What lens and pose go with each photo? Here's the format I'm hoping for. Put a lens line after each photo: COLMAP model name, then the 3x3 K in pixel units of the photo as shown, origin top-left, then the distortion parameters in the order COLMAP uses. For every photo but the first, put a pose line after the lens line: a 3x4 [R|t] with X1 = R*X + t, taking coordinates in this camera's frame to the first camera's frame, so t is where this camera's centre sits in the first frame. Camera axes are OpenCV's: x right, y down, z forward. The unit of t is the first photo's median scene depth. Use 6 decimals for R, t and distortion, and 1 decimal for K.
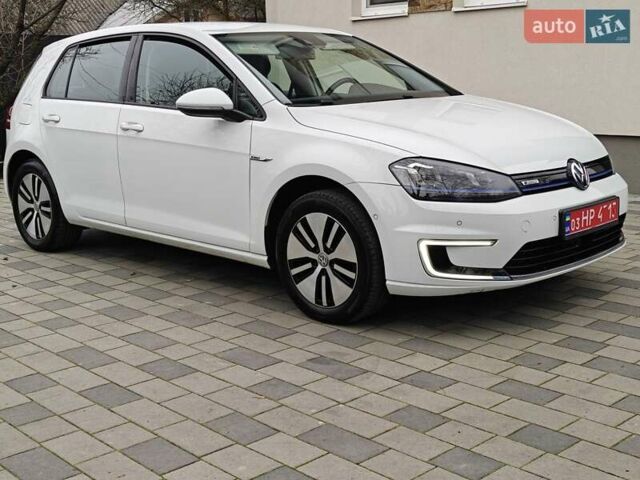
lens RADIAL K [[850.9, 0, 320.0], [0, 850.9, 240.0], [0, 0, 1]] dist [0.029942, -0.064846]
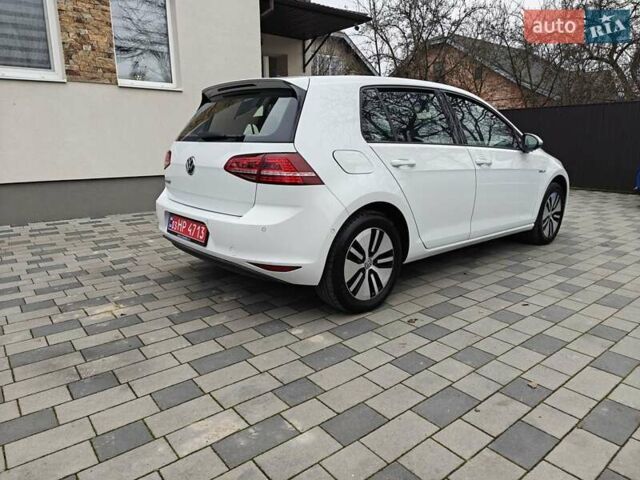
lens RADIAL K [[434.5, 0, 320.0], [0, 434.5, 240.0], [0, 0, 1]] dist [0.006130, 0.003291]
pose [[0.072920, -0.196885, 0.977711, -0.898034], [0.188735, 0.965332, 0.180316, -0.179376], [-0.979317, 0.171380, 0.107551, 1.151060]]
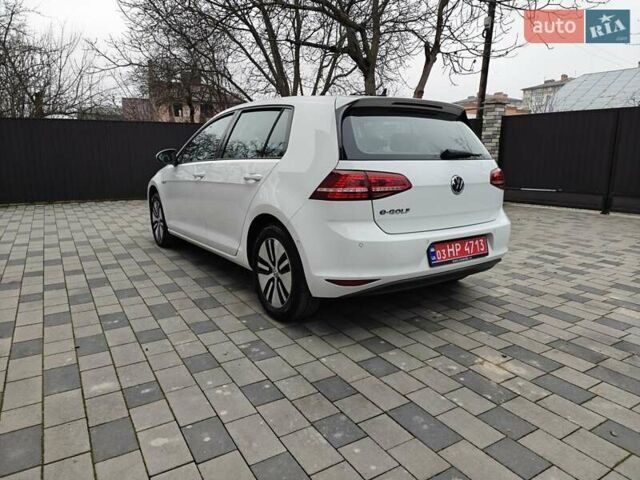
lens RADIAL K [[434.5, 0, 320.0], [0, 434.5, 240.0], [0, 0, 1]] dist [0.006130, 0.003291]
pose [[-0.978730, -0.012841, 0.204752, -0.317438], [0.065801, 0.925661, 0.372589, -0.342919], [-0.194315, 0.378136, -0.905127, 1.870408]]
